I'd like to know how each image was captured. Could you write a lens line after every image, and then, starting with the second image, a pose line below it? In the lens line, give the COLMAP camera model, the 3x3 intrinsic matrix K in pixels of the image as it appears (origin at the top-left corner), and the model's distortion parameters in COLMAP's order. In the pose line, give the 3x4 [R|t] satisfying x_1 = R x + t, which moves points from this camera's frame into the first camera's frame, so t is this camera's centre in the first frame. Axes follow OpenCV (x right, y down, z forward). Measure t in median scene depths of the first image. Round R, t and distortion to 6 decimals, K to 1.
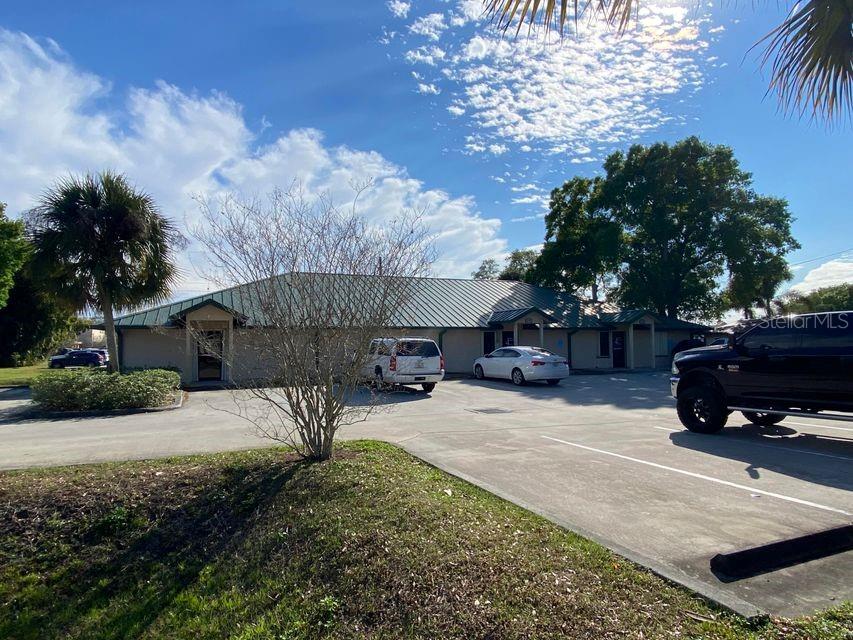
lens RADIAL K [[517.9, 0, 414.0], [0, 517.9, 316.9], [0, 0, 1]] dist [0.057172, -0.051546]
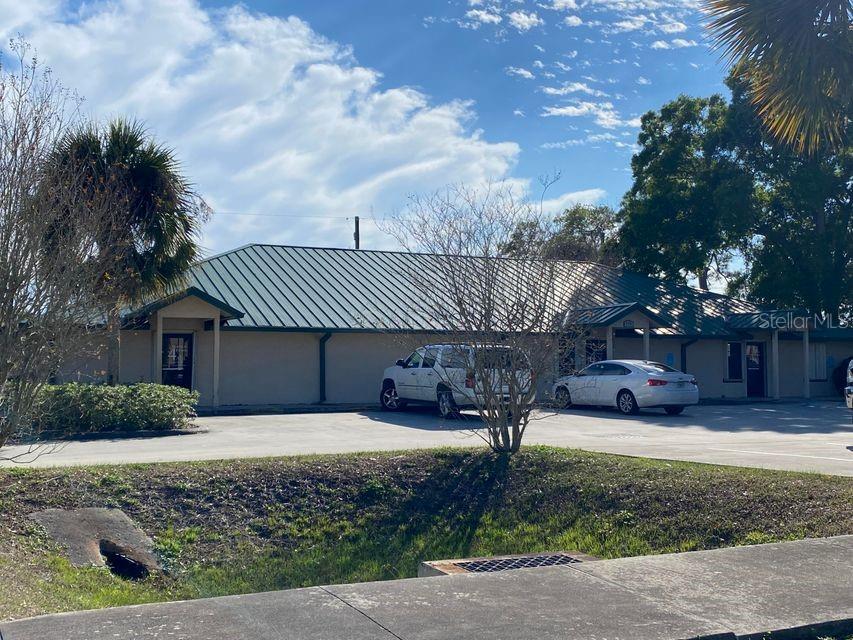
lens RADIAL K [[1006.8, 0, 379.7], [0, 1006.8, 317.4], [0, 0, 1]] dist [0.071638, -0.055064]
pose [[0.998674, 0.008502, 0.050772, -0.145302], [-0.008342, 0.999960, -0.003363, 0.005159], [-0.050799, 0.002935, 0.998705, -0.252809]]
